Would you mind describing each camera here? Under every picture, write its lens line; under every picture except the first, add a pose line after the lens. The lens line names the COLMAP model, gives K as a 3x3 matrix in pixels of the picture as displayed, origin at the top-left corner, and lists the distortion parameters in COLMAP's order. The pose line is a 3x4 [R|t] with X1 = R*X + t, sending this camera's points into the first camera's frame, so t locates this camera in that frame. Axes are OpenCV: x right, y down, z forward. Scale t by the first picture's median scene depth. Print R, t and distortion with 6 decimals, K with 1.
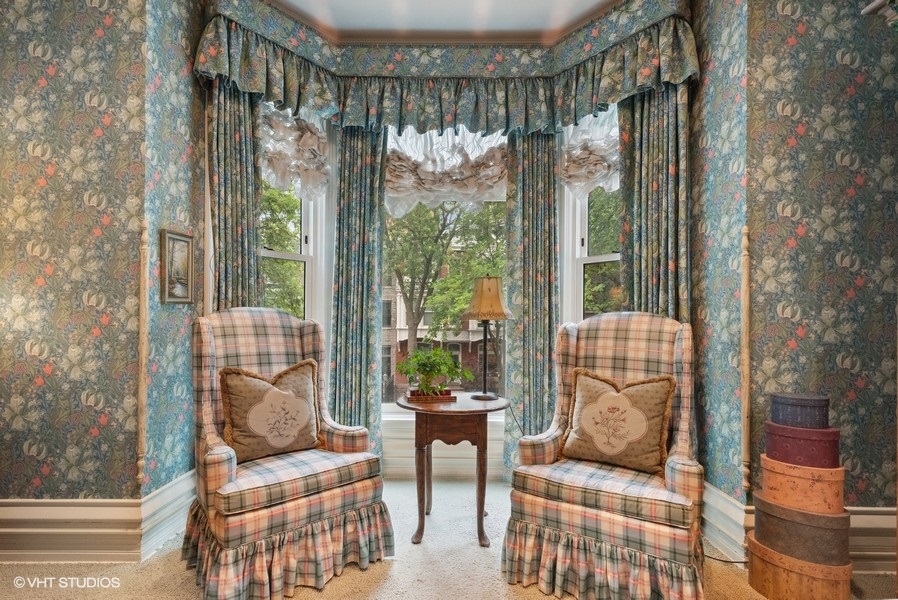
lens RADIAL K [[452.6, 0, 446.9], [0, 452.6, 324.9], [0, 0, 1]] dist [0.002212, 0.000150]
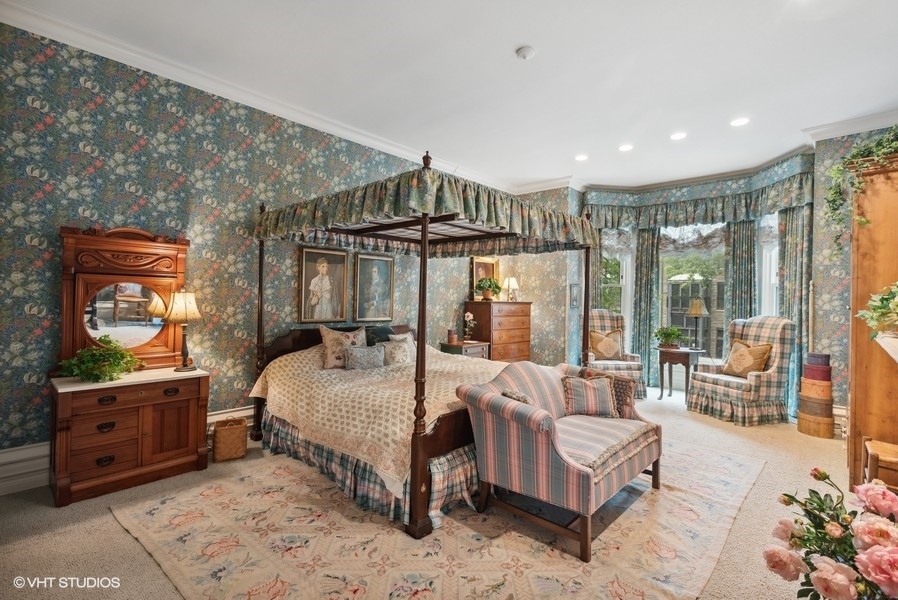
lens RADIAL K [[438.9, 0, 447.8], [0, 438.9, 295.5], [0, 0, 1]] dist [0.021404, 0.000027]
pose [[0.749267, 0.002560, -0.662263, 0.547566], [-0.015398, 0.999790, -0.013557, -0.059694], [0.662089, 0.020355, 0.749149, -1.353245]]
